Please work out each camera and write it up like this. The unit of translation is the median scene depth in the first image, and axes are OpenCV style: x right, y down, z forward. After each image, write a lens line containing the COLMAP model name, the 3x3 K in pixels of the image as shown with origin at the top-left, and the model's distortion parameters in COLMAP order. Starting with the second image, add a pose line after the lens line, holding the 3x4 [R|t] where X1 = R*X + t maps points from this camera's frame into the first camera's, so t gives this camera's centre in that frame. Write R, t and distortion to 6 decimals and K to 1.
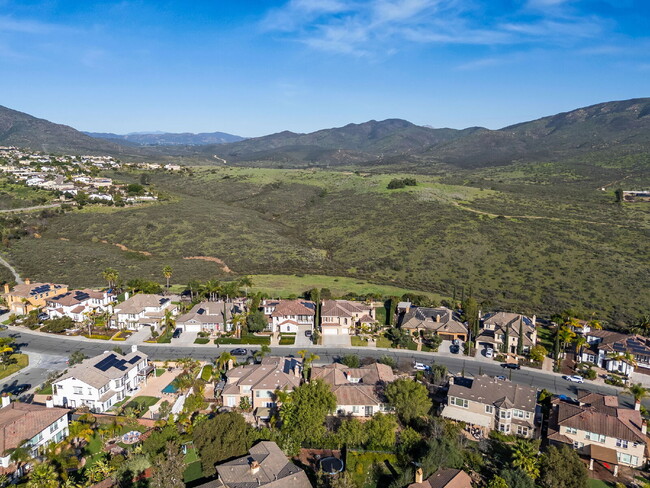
lens RADIAL K [[476.6, 0, 324.2], [0, 476.6, 243.2], [0, 0, 1]] dist [0.071585, -0.067577]
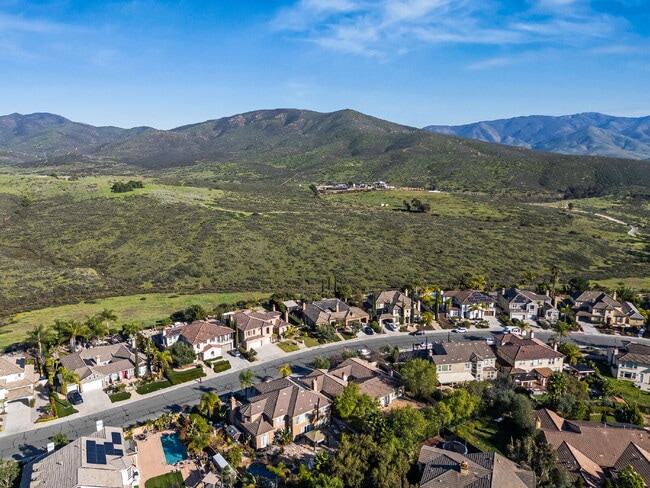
lens RADIAL K [[476.6, 0, 324.2], [0, 476.6, 243.2], [0, 0, 1]] dist [0.071585, -0.067577]
pose [[0.786952, -0.115062, 0.606191, -0.386364], [0.115278, 0.992577, 0.038750, -0.031164], [-0.606150, 0.039386, 0.794374, 0.146668]]
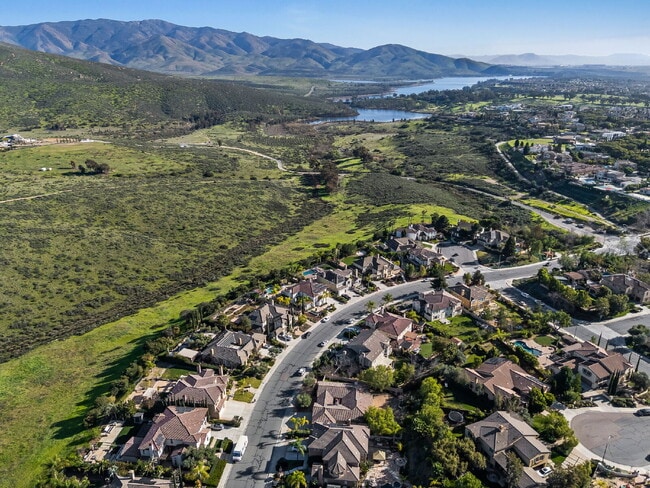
lens RADIAL K [[476.6, 0, 324.2], [0, 476.6, 243.2], [0, 0, 1]] dist [0.071585, -0.067577]
pose [[0.098059, -0.359245, 0.928077, -0.702869], [0.184338, 0.922990, 0.337799, -0.398640], [-0.977959, 0.137956, 0.156730, 0.528805]]
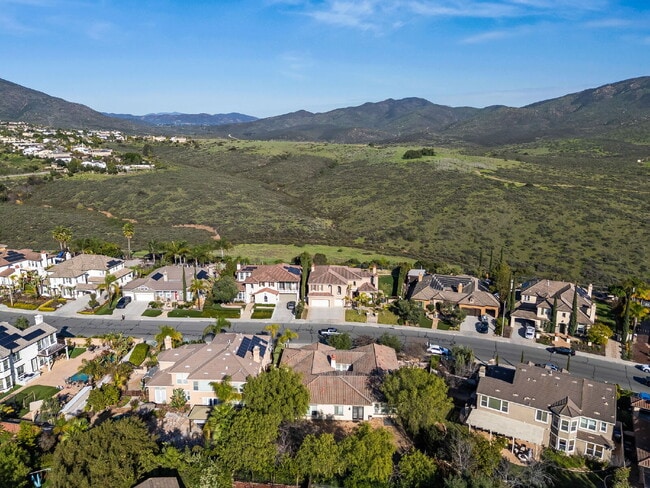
lens RADIAL K [[476.6, 0, 324.2], [0, 476.6, 243.2], [0, 0, 1]] dist [0.071585, -0.067577]
pose [[0.999417, 0.007583, -0.033296, 0.041320], [-0.006362, 0.999309, 0.036627, 0.053605], [0.033551, -0.036394, 0.998774, 0.208560]]
